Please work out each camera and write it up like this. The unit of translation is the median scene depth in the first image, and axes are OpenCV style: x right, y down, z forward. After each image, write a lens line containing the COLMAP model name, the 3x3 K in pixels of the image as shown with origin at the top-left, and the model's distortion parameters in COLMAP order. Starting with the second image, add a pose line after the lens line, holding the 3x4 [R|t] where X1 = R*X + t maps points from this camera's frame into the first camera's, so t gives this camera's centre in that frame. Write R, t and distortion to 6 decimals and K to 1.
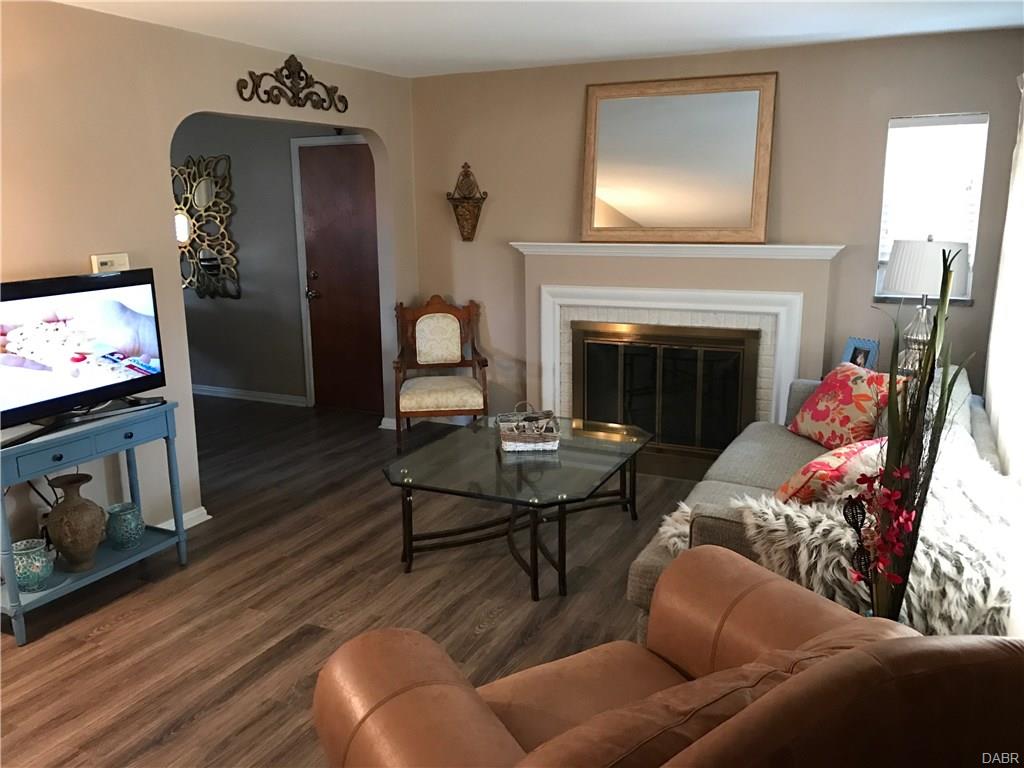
lens RADIAL K [[855.8, 0, 511.8], [0, 855.8, 380.9], [0, 0, 1]] dist [0.040976, -0.046003]
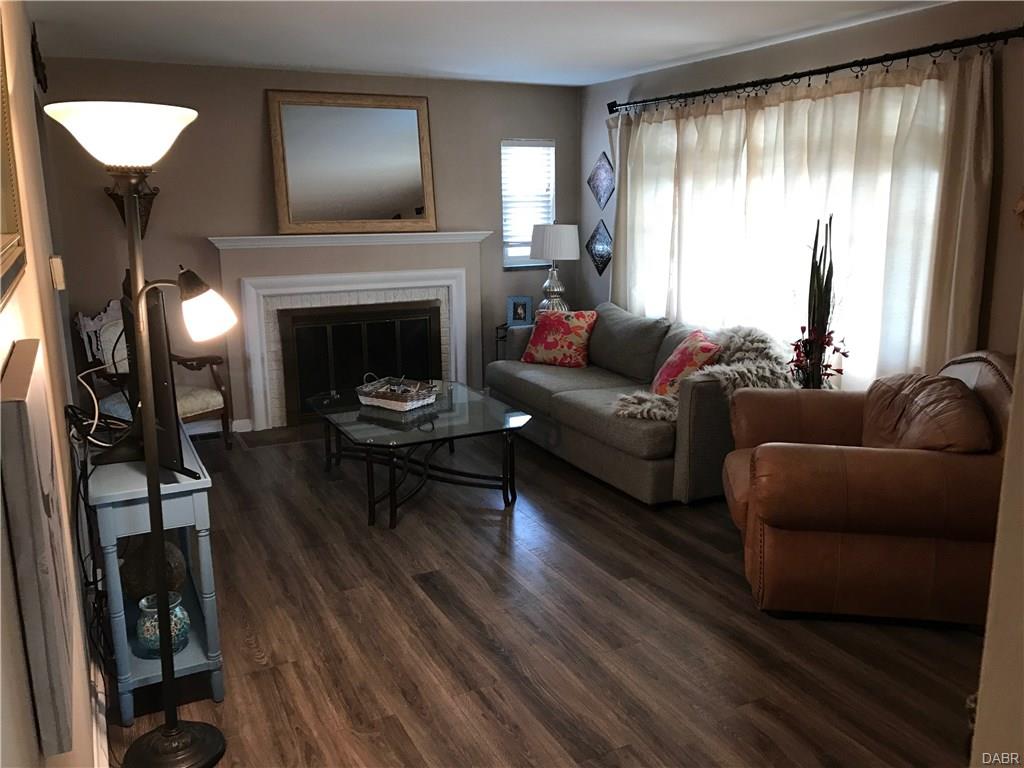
lens RADIAL K [[855.8, 0, 514.7], [0, 855.8, 385.8], [0, 0, 1]] dist [0.040976, -0.046003]
pose [[0.597910, -0.167031, 0.783967, -0.779692], [0.168544, 0.982380, 0.080761, -0.019076], [-0.783643, 0.083845, 0.615527, 0.158874]]
